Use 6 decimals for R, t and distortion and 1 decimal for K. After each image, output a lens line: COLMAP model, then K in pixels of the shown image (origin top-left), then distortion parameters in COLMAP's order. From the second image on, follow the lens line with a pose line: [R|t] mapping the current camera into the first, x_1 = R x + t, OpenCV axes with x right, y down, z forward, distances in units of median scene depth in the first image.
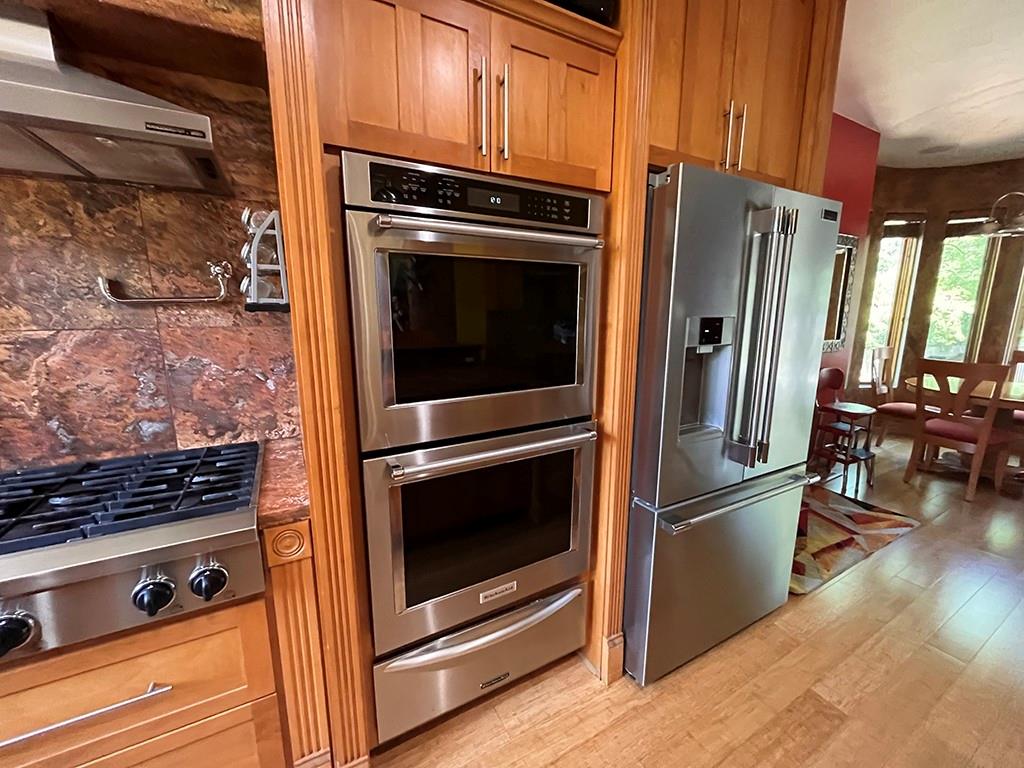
lens RADIAL K [[415.1, 0, 506.7], [0, 415.1, 383.7], [0, 0, 1]] dist [-0.003557, 0.000012]
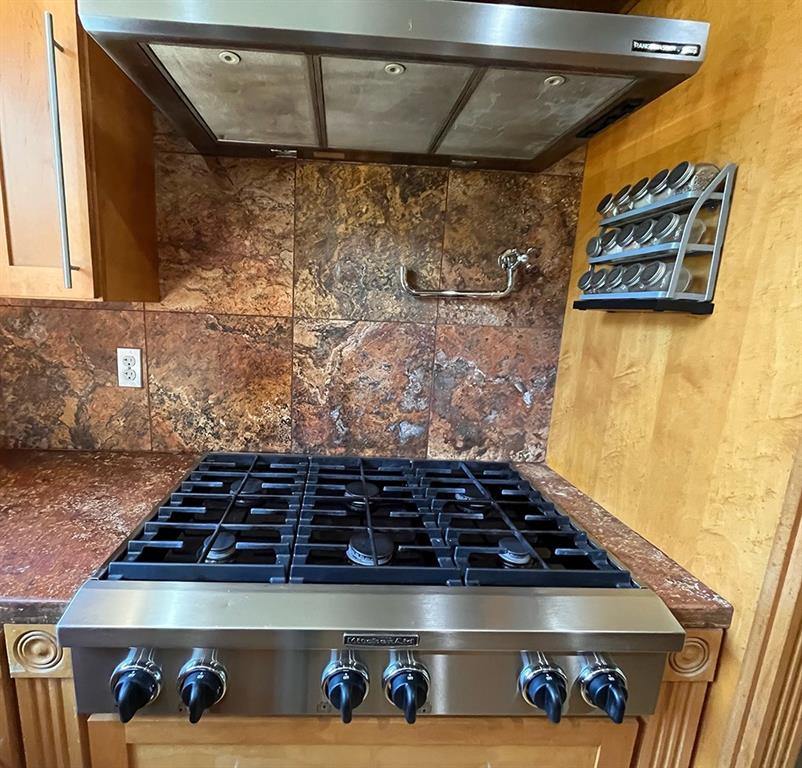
lens RADIAL K [[419.1, 0, 360.4], [0, 419.1, 385.0], [0, 0, 1]] dist [-0.002281, -0.000498]
pose [[0.894742, 0.119583, -0.430275, -0.576885], [-0.122770, 0.992224, 0.020465, 0.000139], [0.429376, 0.034514, 0.902466, 0.105761]]
